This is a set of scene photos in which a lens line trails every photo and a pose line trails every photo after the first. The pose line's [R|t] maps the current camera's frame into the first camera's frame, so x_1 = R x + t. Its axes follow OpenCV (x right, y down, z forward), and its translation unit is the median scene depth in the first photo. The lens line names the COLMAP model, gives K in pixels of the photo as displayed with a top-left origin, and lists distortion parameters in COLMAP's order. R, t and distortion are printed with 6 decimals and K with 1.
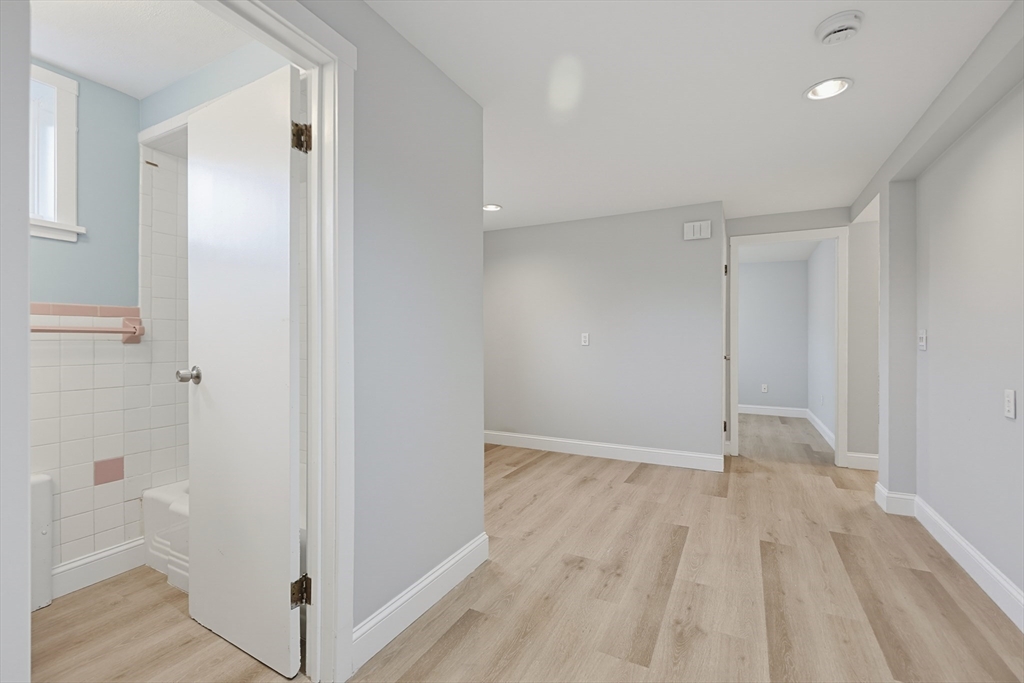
lens RADIAL K [[441.5, 0, 507.8], [0, 441.5, 343.0], [0, 0, 1]] dist [0.000770, 0.001200]
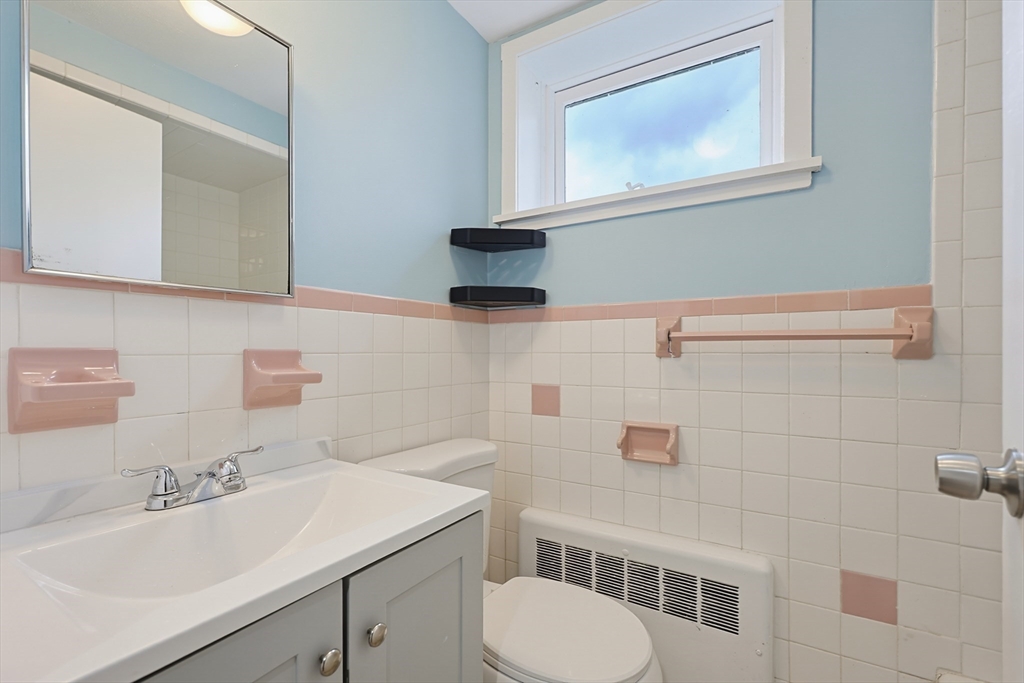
lens RADIAL K [[441.5, 0, 513.2], [0, 441.5, 346.2], [0, 0, 1]] dist [0.000770, 0.001200]
pose [[-0.052367, 0.000679, -0.998628, -0.272470], [-0.001399, 0.999999, 0.000753, -0.010793], [0.998627, 0.001436, -0.052366, 0.472770]]
